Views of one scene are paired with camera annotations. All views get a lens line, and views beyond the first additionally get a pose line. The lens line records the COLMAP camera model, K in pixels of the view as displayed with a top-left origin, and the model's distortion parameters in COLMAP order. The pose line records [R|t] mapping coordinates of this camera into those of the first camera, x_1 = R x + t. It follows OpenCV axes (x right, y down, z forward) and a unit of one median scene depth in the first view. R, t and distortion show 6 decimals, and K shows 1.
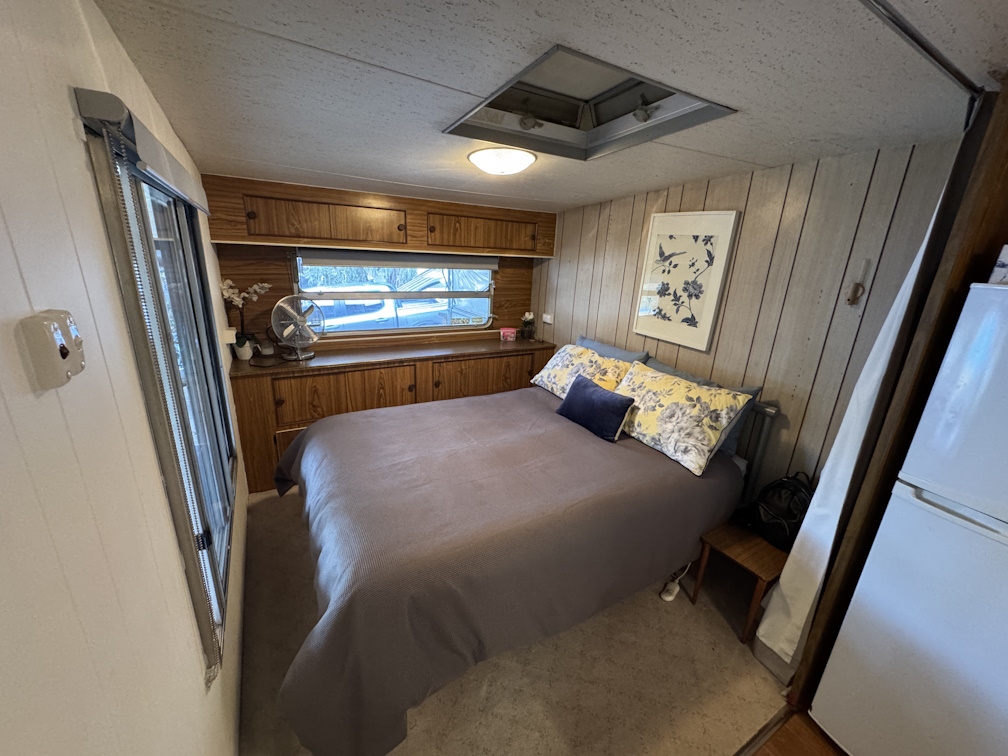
lens RADIAL K [[397.0, 0, 503.3], [0, 397.0, 373.0], [0, 0, 1]] dist [0.000040, 0.000081]
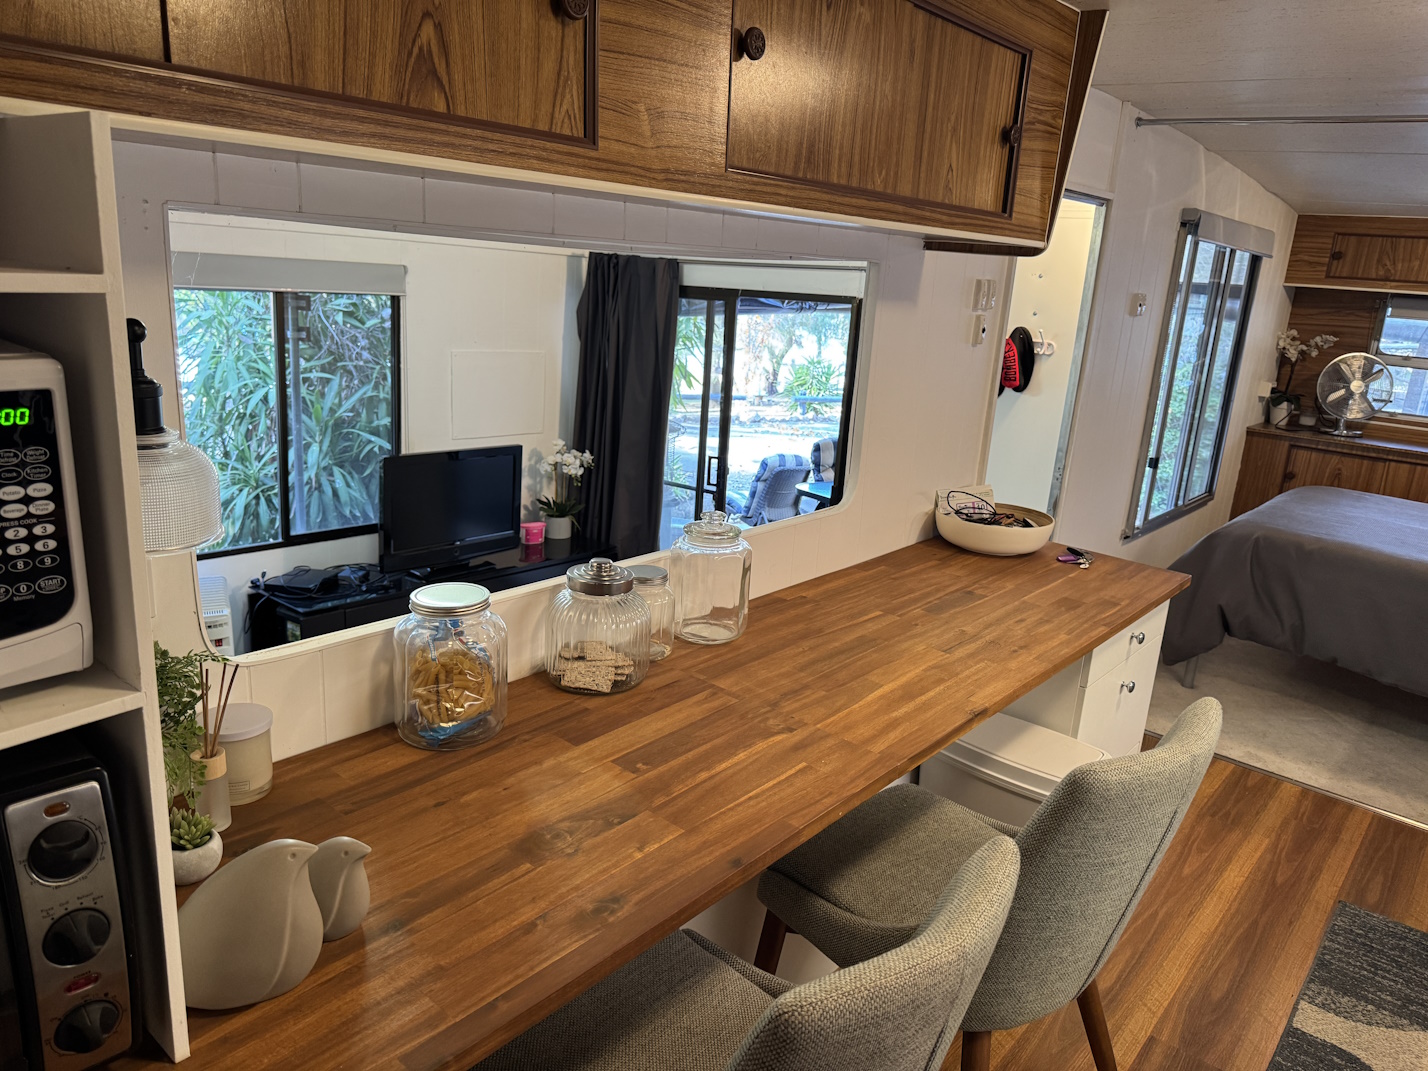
lens RADIAL K [[988.0, 0, 714.0], [0, 988.0, 535.5], [0, 0, 1]] dist [0.114832, -0.150723]
pose [[0.327482, 0.224448, -0.917812, 1.008479], [-0.313450, 0.942174, 0.118564, 0.321296], [0.891350, 0.248861, 0.378898, -0.836042]]
